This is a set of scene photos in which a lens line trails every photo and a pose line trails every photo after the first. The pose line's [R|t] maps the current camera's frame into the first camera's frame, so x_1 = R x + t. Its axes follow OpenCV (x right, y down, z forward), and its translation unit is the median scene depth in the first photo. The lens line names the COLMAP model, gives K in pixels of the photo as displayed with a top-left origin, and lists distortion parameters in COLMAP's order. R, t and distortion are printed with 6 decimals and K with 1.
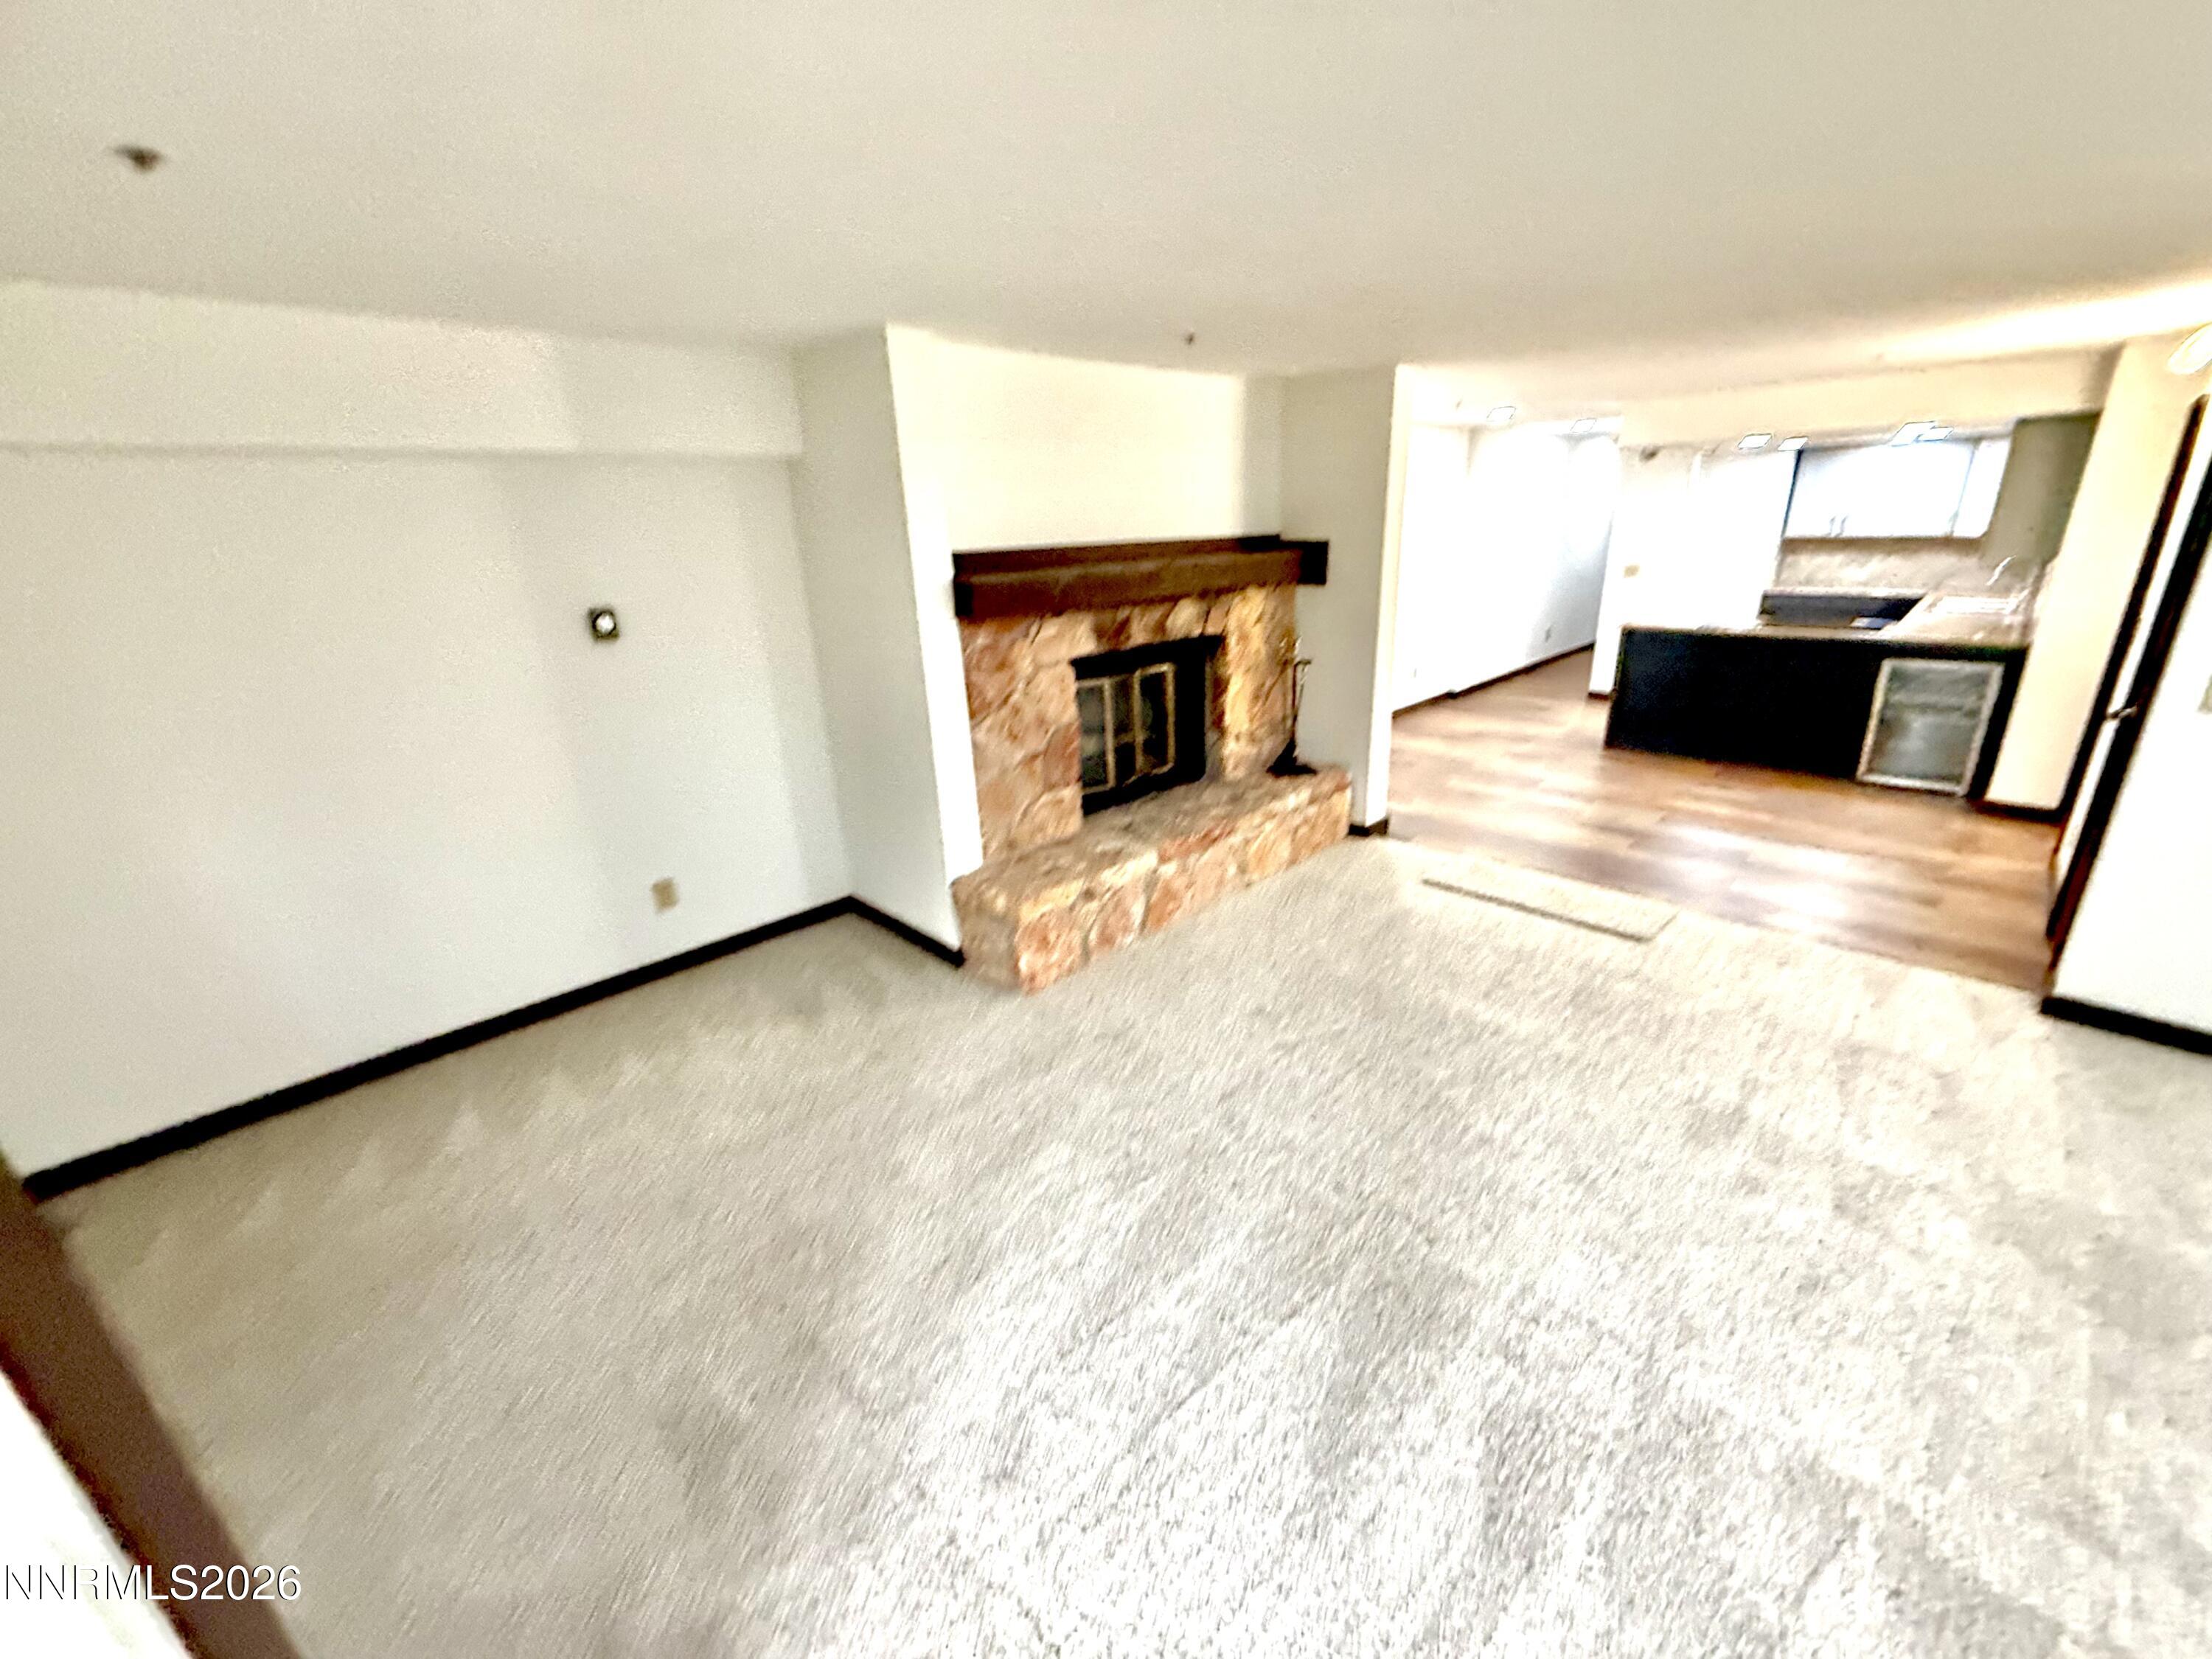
lens RADIAL K [[879.8, 0, 1099.2], [0, 879.8, 819.9], [0, 0, 1]] dist [-0.000404, 0.000493]
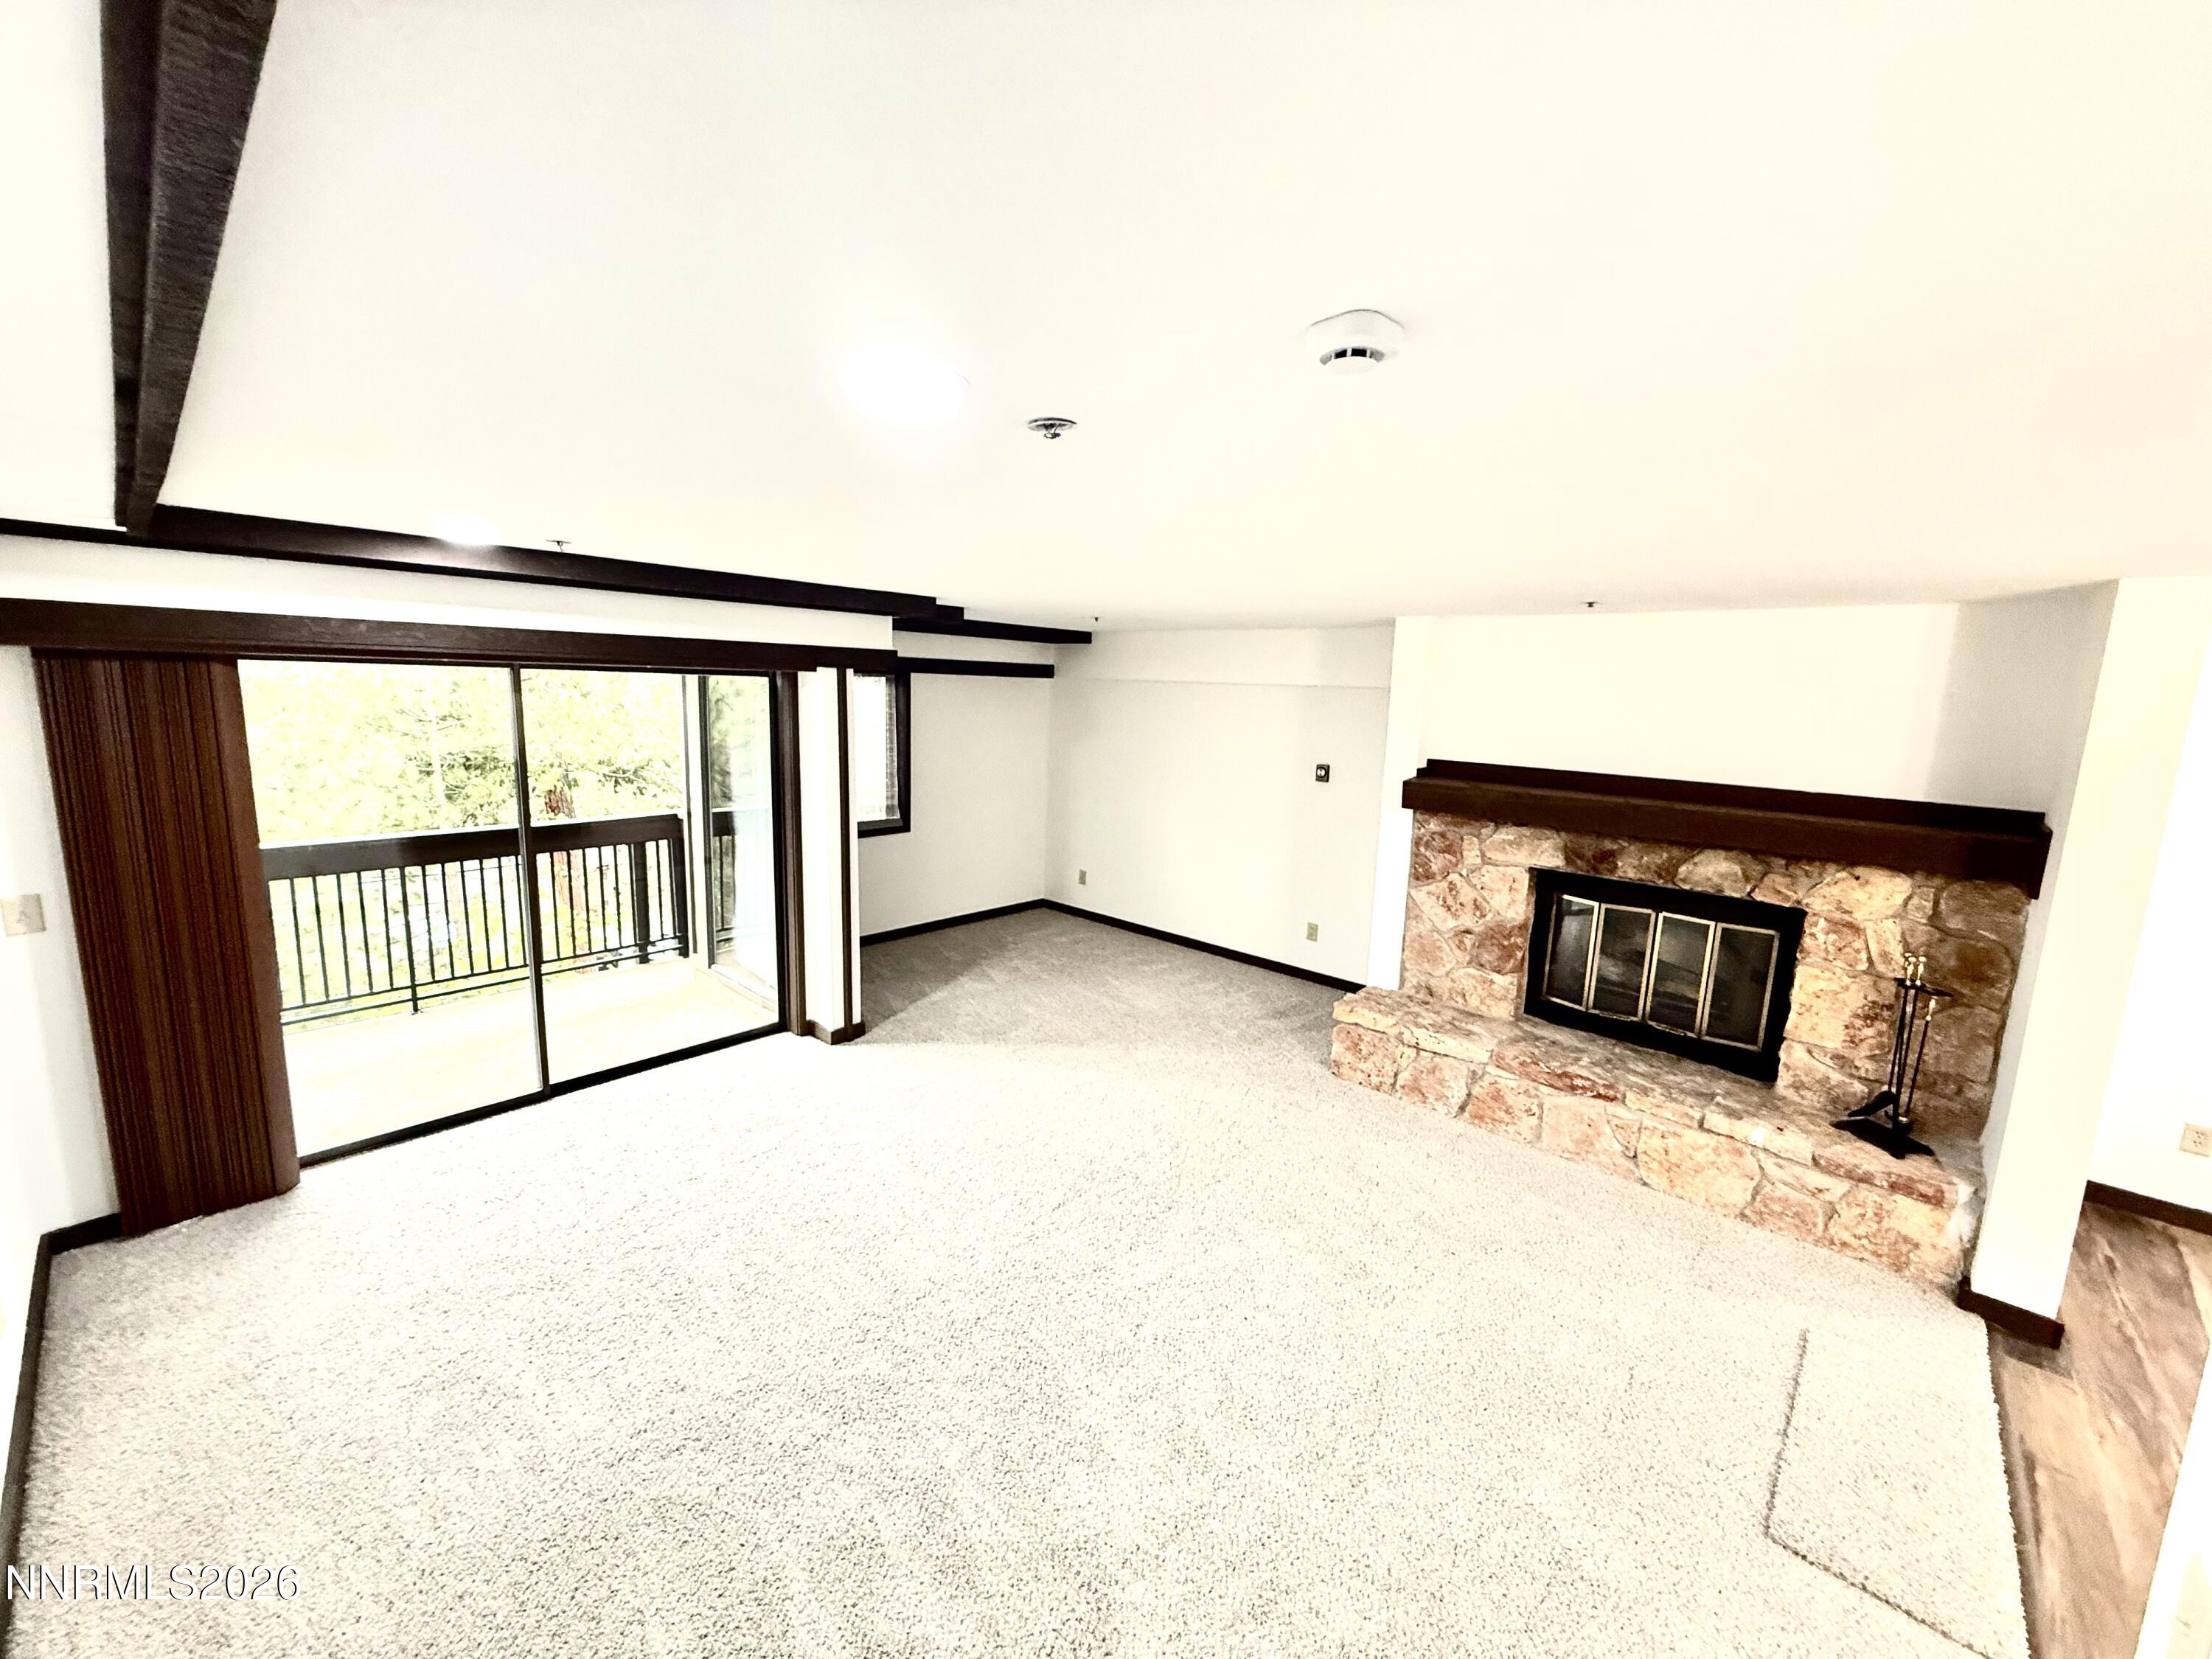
lens RADIAL K [[879.8, 0, 1099.9], [0, 879.8, 828.1], [0, 0, 1]] dist [-0.000404, 0.000493]
pose [[0.053215, 0.199889, -0.978372, 0.989027], [-0.354412, 0.919757, 0.168637, -0.215875], [0.933574, 0.337773, 0.119788, 0.329482]]
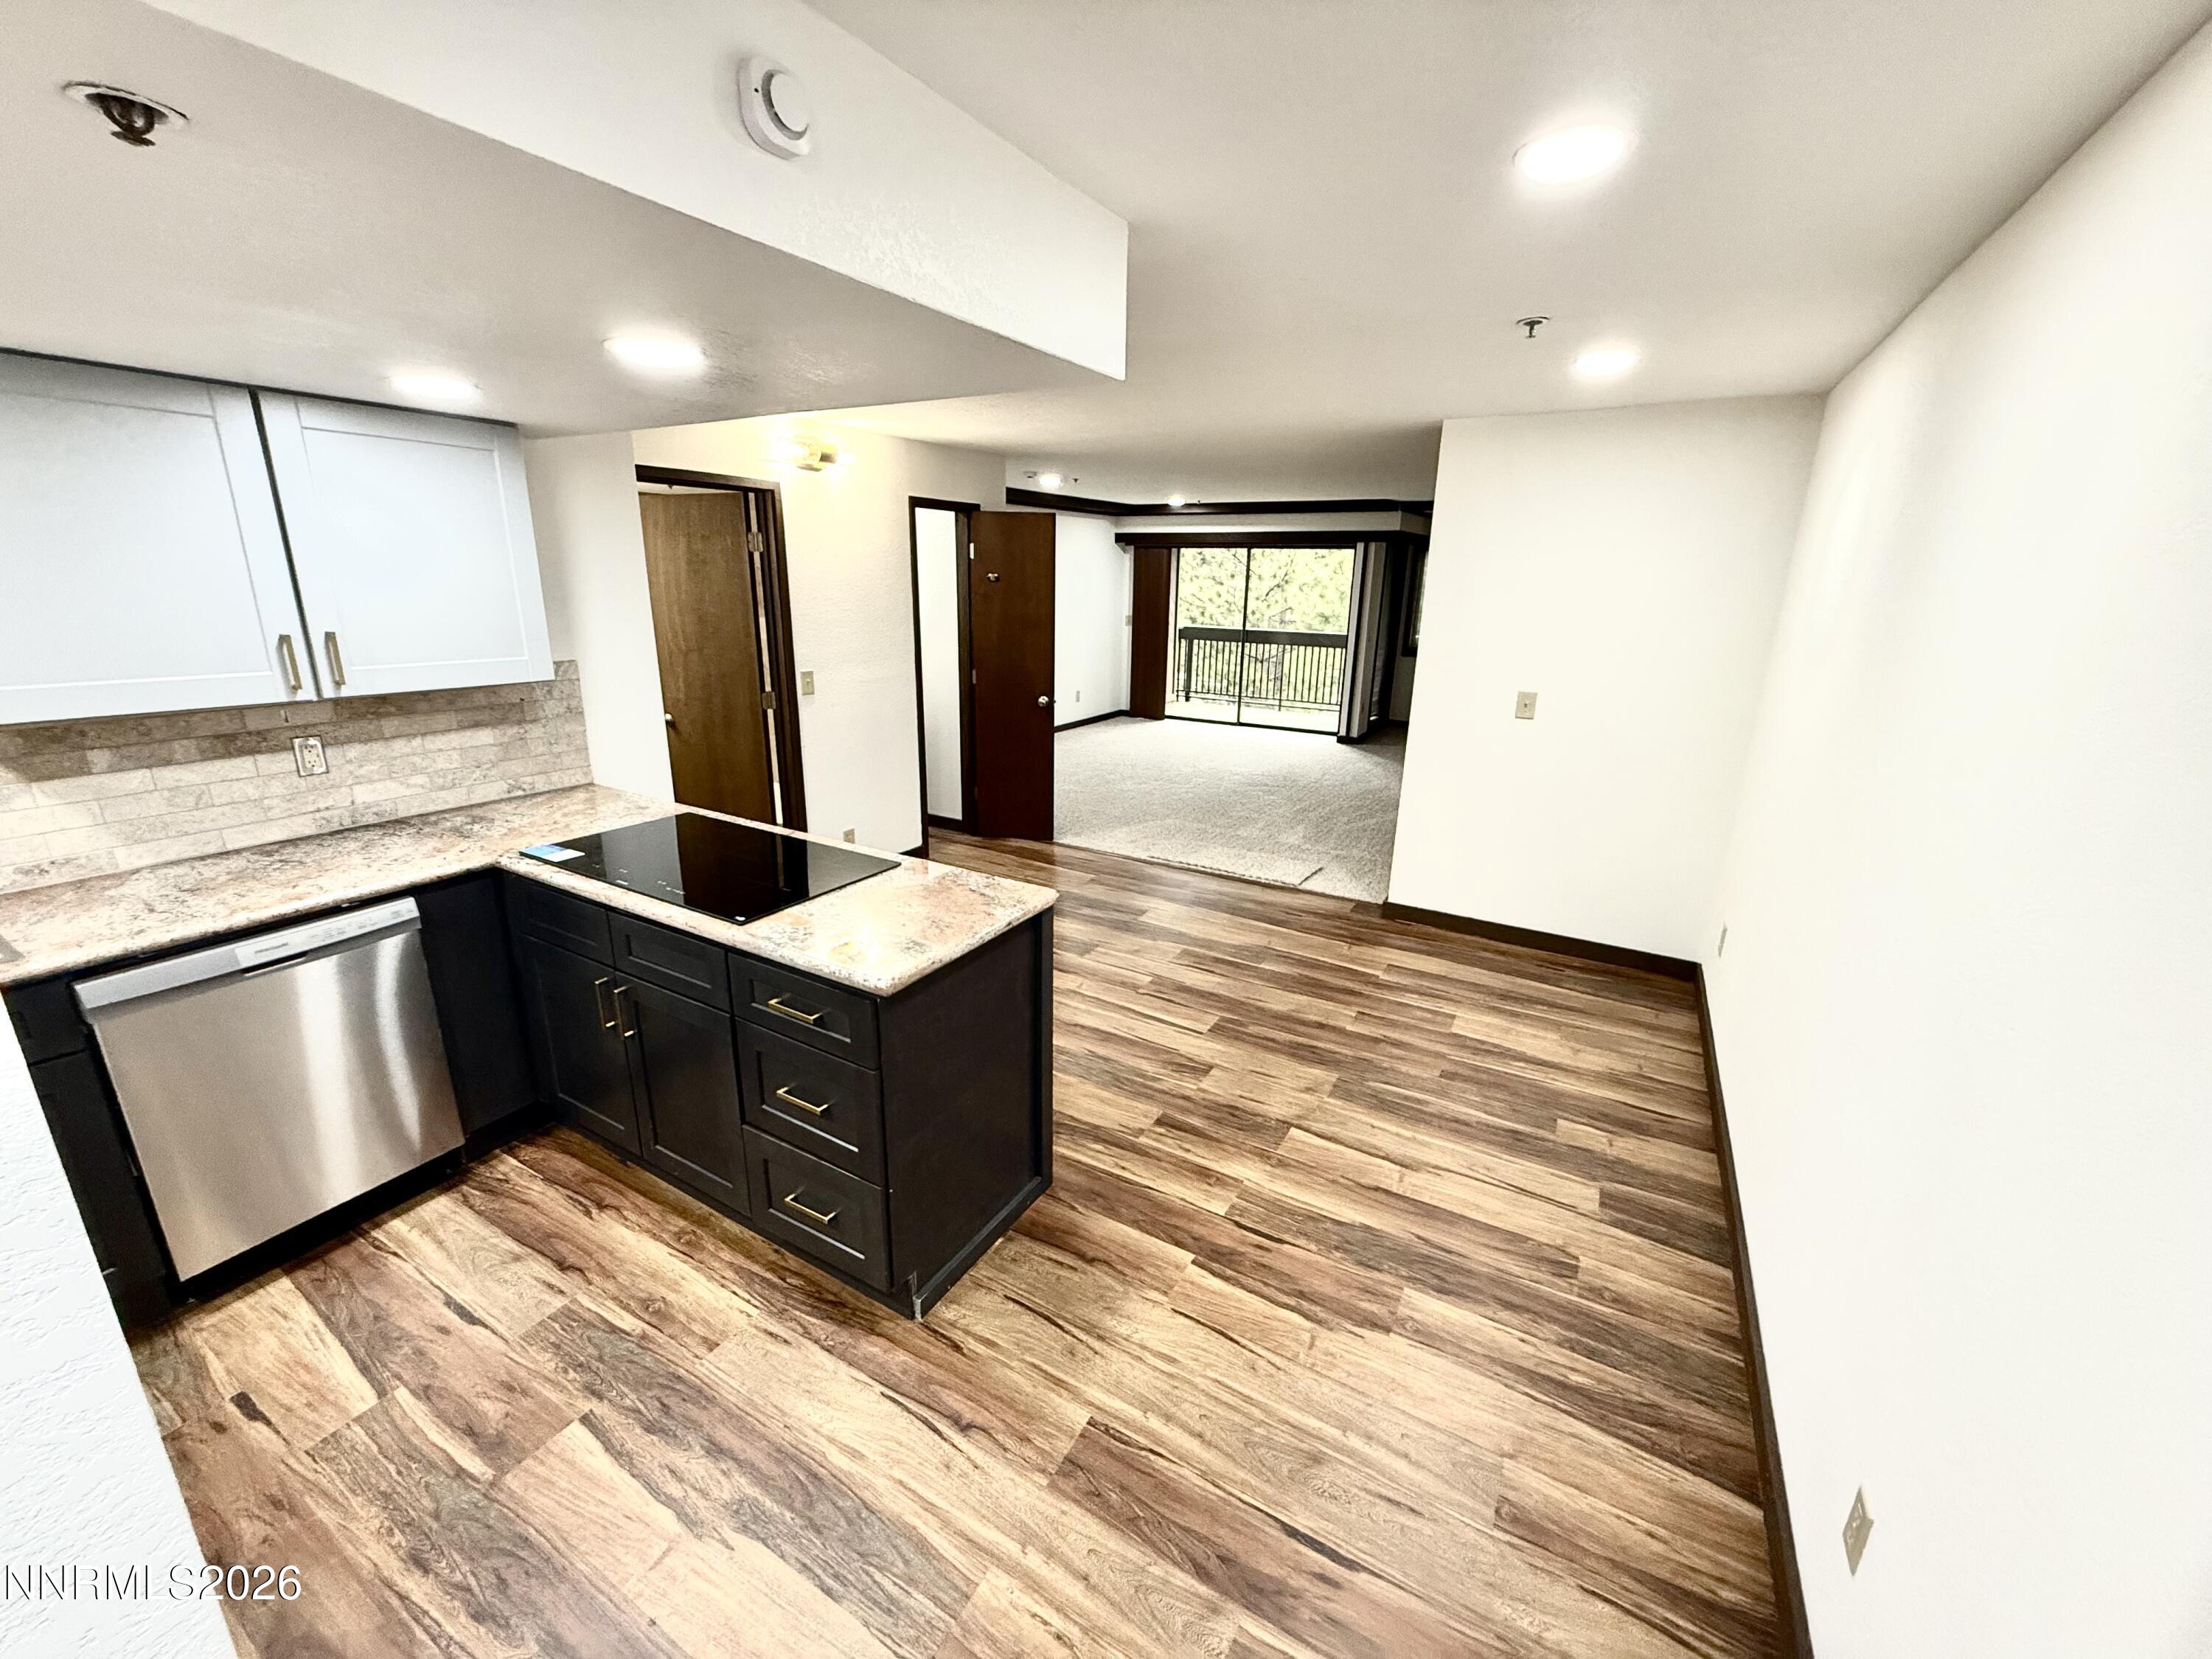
lens RADIAL K [[879.8, 0, 1101.2], [0, 879.8, 829.8], [0, 0, 1]] dist [-0.000404, 0.000493]
pose [[-0.965315, 0.094953, -0.243209, 1.049303], [-0.064114, 0.816790, 0.573362, -0.720732], [0.253093, 0.569068, -0.782372, 2.028094]]
